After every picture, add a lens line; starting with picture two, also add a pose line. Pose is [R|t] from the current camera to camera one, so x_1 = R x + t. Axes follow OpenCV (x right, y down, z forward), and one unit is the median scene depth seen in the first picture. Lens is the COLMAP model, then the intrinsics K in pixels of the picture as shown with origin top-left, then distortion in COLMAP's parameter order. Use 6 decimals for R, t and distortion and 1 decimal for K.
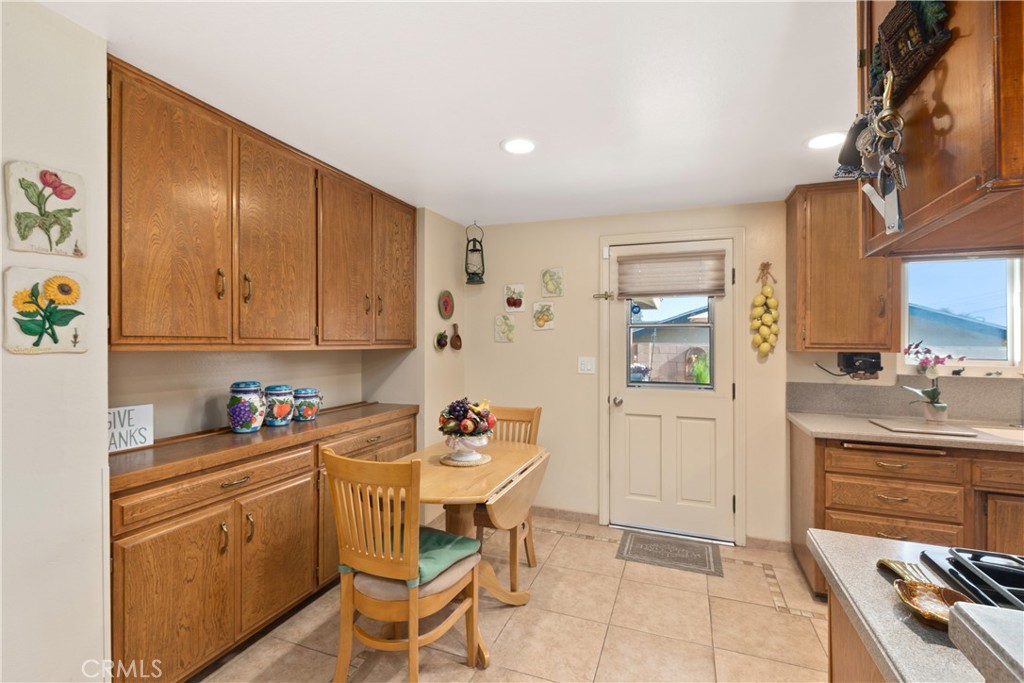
lens RADIAL K [[461.5, 0, 508.9], [0, 461.5, 336.5], [0, 0, 1]] dist [-0.000193, -0.000247]
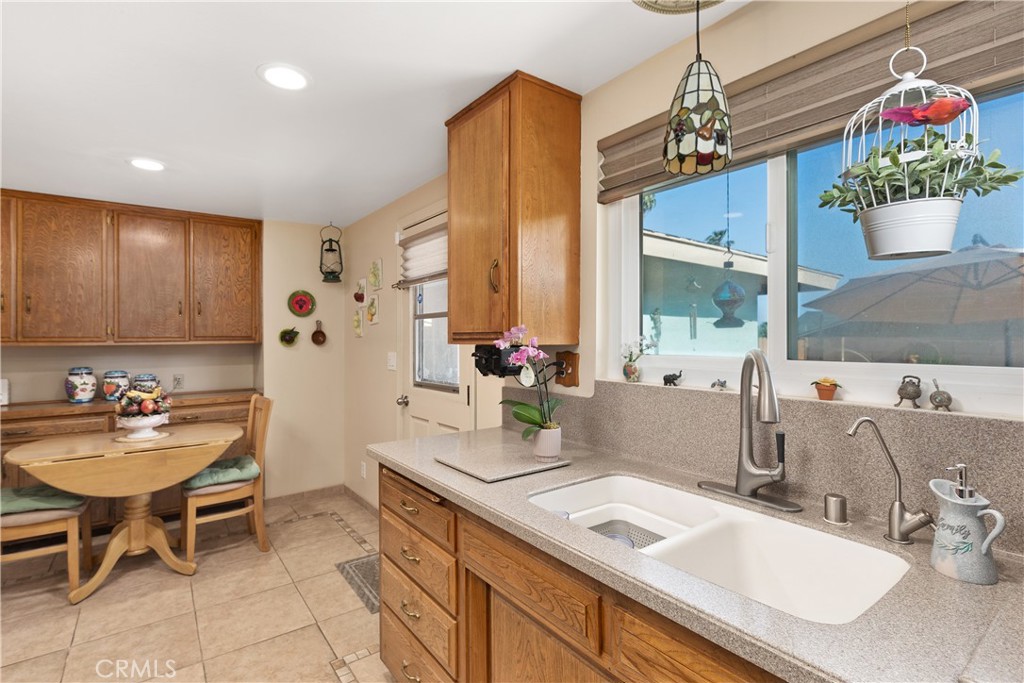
lens RADIAL K [[480.6, 0, 511.8], [0, 480.6, 333.8], [0, 0, 1]] dist [-0.000820, -0.000135]
pose [[0.836565, -0.017518, -0.547587, 1.091151], [0.019679, 0.999805, -0.001920, 0.018066], [0.547514, -0.009170, 0.836746, 0.387182]]
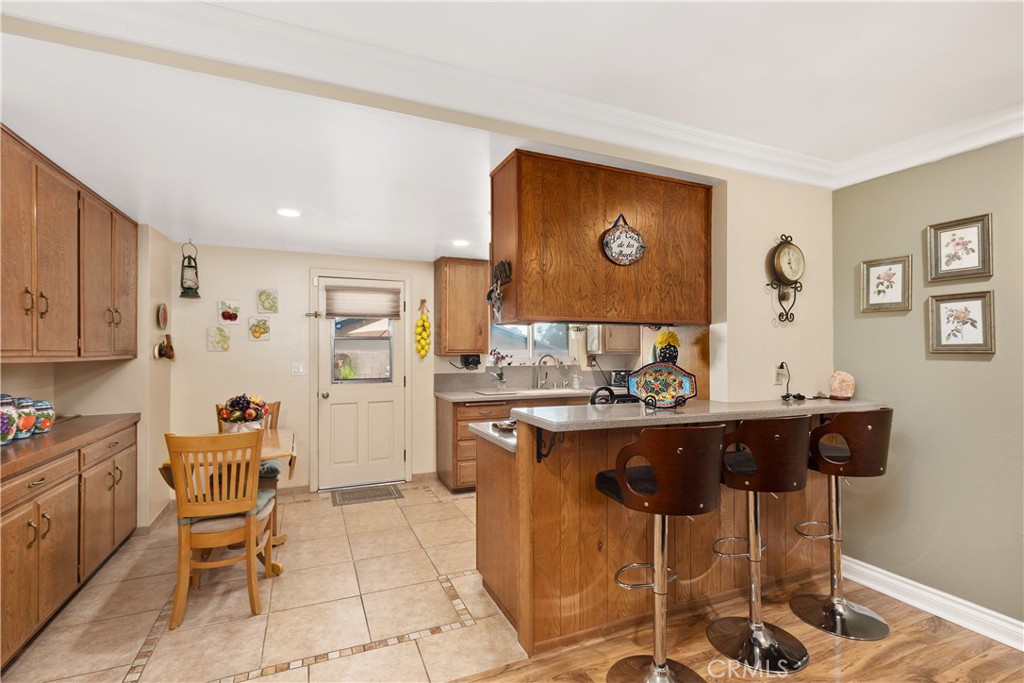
lens RADIAL K [[469.4, 0, 508.9], [0, 469.4, 337.5], [0, 0, 1]] dist [0.000796, 0.000202]
pose [[0.715767, 0.007887, 0.698295, -0.384336], [0.000039, 0.999936, -0.011334, -0.010479], [-0.698339, 0.008140, 0.715721, -0.386923]]
